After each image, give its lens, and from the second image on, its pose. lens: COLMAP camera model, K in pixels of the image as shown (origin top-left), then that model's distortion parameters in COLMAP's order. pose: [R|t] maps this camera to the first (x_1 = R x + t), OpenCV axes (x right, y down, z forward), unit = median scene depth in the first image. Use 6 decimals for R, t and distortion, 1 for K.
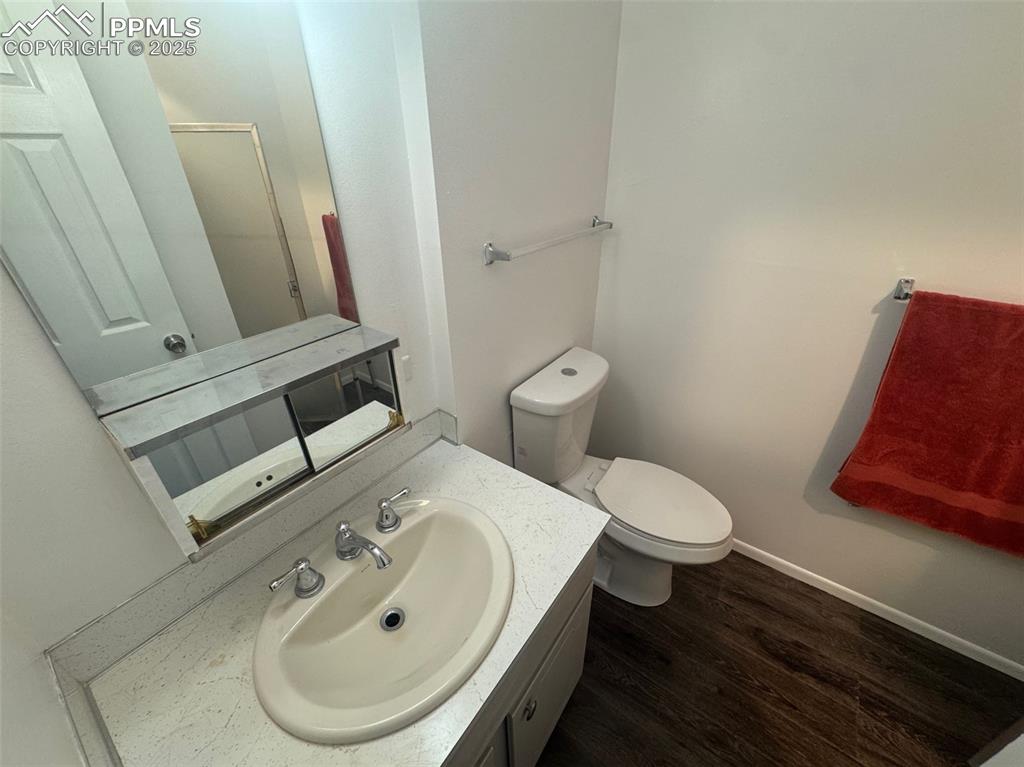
lens RADIAL K [[407.8, 0, 513.4], [0, 407.8, 380.3], [0, 0, 1]] dist [-0.002759, -0.000197]
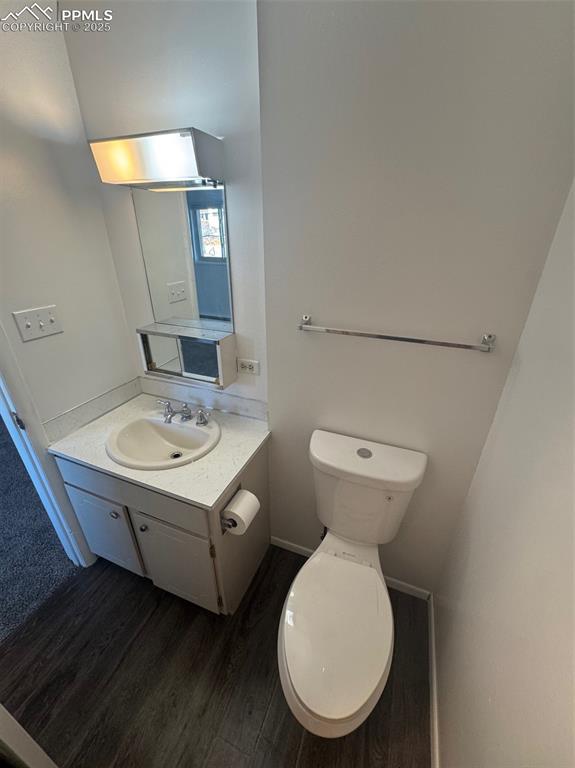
lens RADIAL K [[305.8, 0, 287.4], [0, 305.8, 386.2], [0, 0, 1]] dist [-0.002759, -0.000197]
pose [[0.261288, 0.436210, -0.861075, 1.075332], [-0.484867, 0.830666, 0.273675, -0.442875], [0.834645, 0.345999, 0.428547, 0.649653]]
